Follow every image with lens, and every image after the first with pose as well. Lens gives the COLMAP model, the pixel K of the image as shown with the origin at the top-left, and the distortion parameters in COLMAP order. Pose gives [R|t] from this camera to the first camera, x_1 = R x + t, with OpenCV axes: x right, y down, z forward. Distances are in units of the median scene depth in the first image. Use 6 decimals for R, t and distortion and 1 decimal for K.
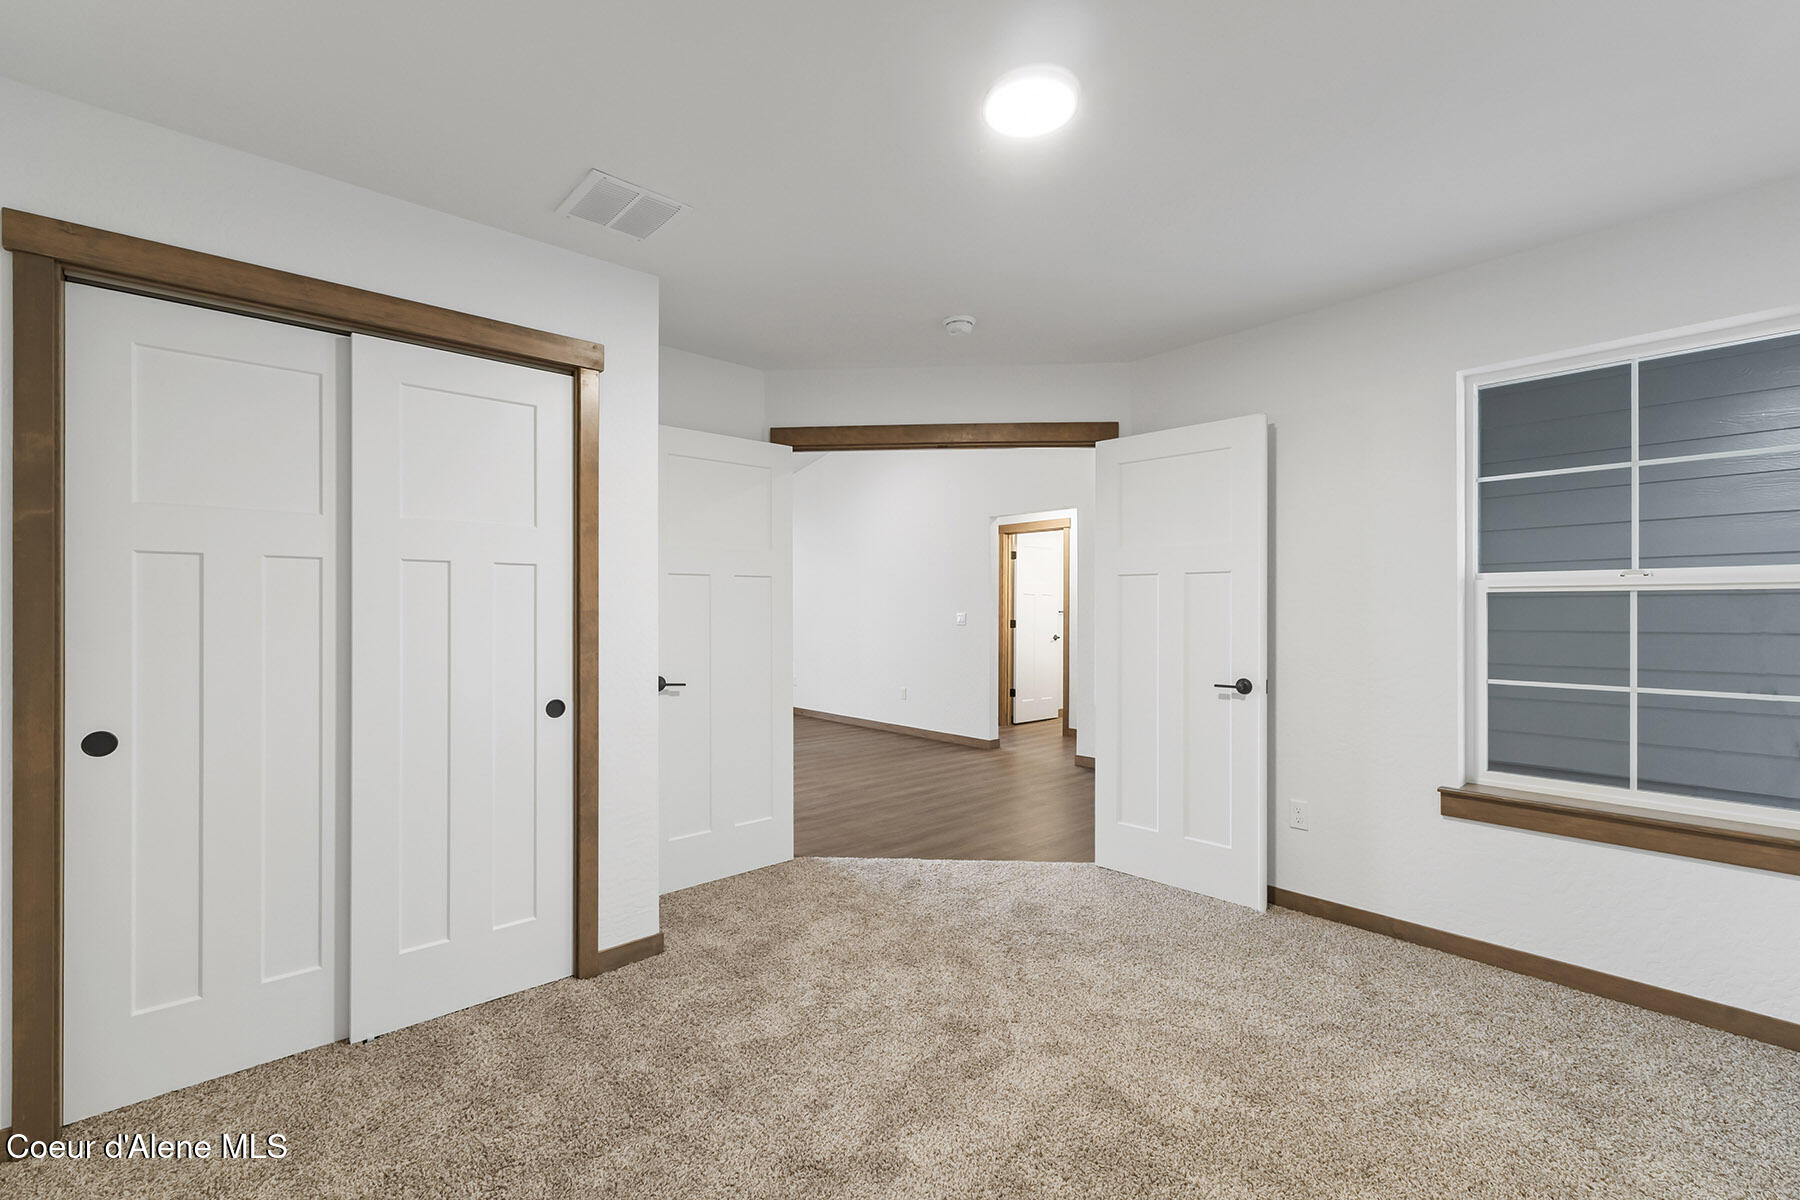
lens RADIAL K [[758.5, 0, 900.0], [0, 758.5, 600.0], [0, 0, 1]] dist [0.001269, 0.000464]
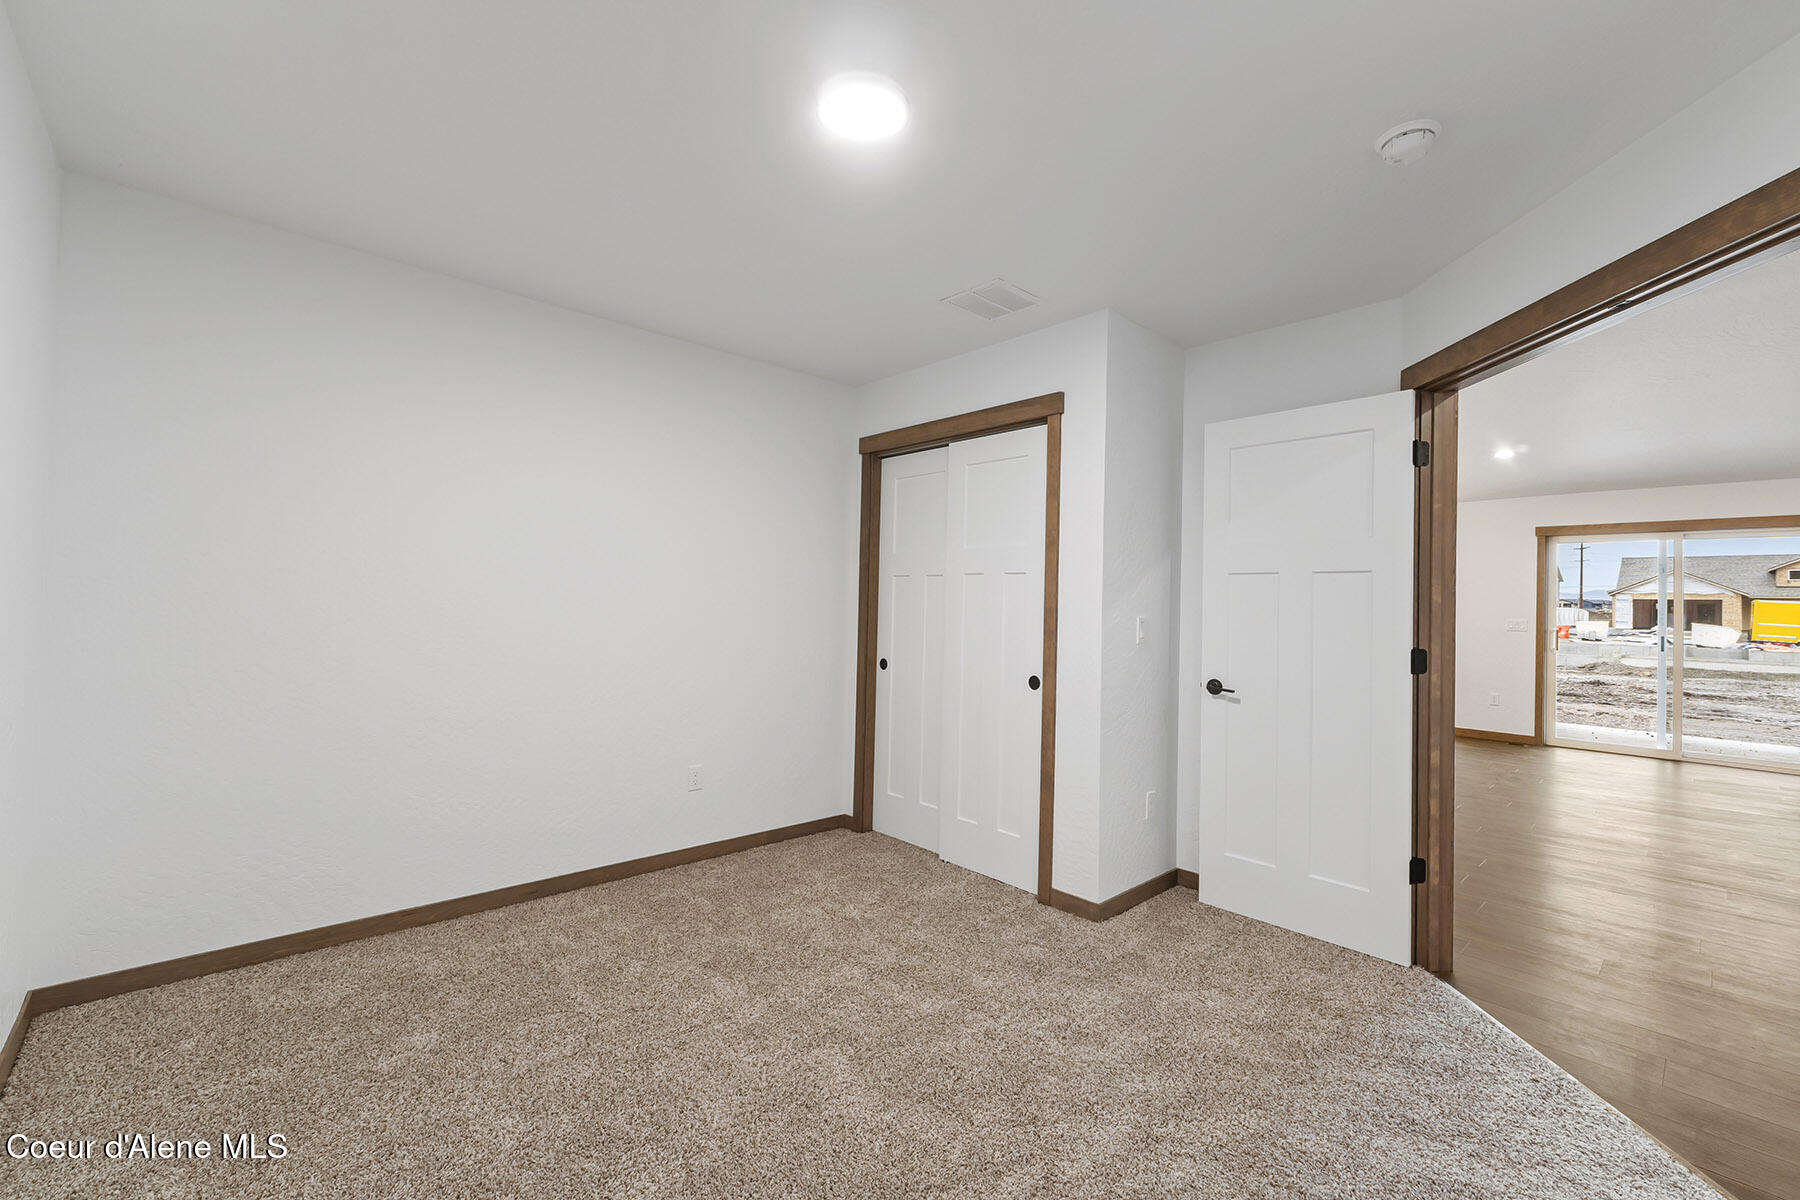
lens RADIAL K [[762.3, 0, 900.8], [0, 762.3, 577.2], [0, 0, 1]] dist [0.000398, 0.000139]
pose [[0.002839, -0.030765, -0.999523, 0.859376], [-0.008815, 0.999487, -0.030788, 0.003792], [0.999957, 0.008898, 0.002567, 0.766464]]
